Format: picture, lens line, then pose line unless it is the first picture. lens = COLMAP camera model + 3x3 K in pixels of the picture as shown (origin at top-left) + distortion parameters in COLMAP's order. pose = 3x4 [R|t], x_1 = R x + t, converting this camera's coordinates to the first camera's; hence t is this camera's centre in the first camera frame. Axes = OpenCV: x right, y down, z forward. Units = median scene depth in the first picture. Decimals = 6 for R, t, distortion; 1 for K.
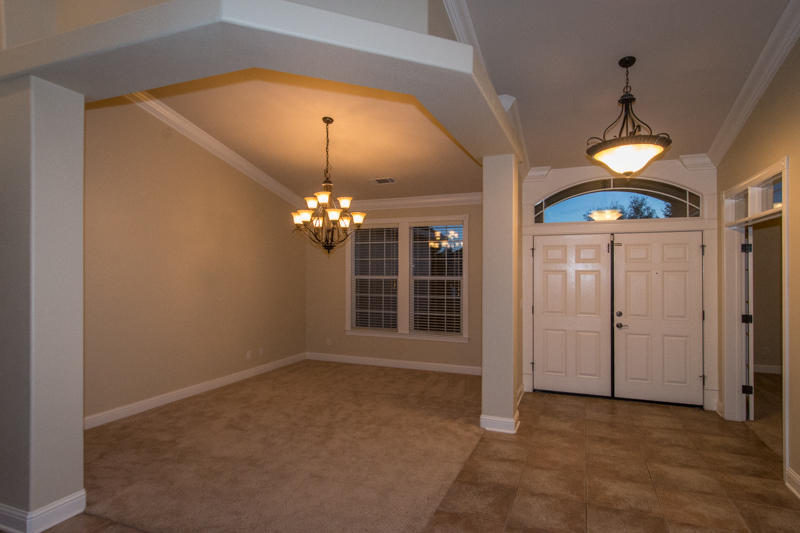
lens RADIAL K [[427.1, 0, 400.0], [0, 427.1, 266.5], [0, 0, 1]] dist [0.000490, -0.000610]
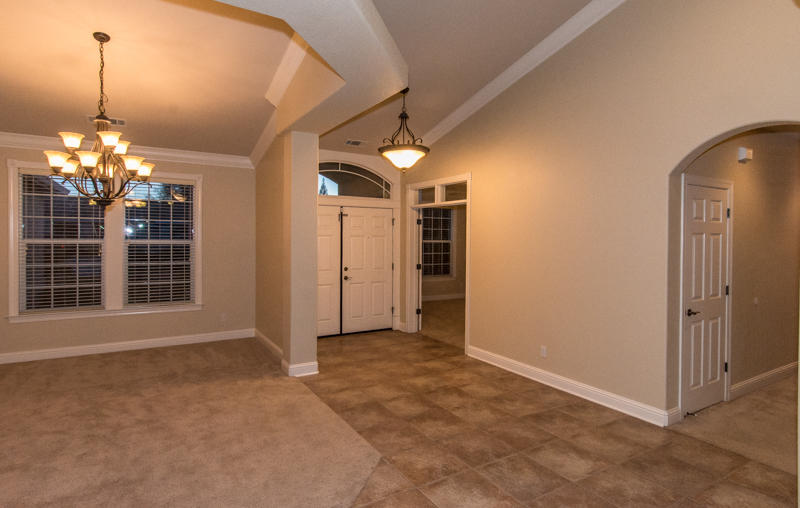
lens RADIAL K [[427.9, 0, 397.9], [0, 427.9, 242.2], [0, 0, 1]] dist [-0.000338, -0.000594]
pose [[0.602600, -0.004687, 0.798030, -0.470215], [-0.017821, 0.999654, 0.019328, 0.002286], [-0.797844, -0.025869, 0.602308, 0.107724]]
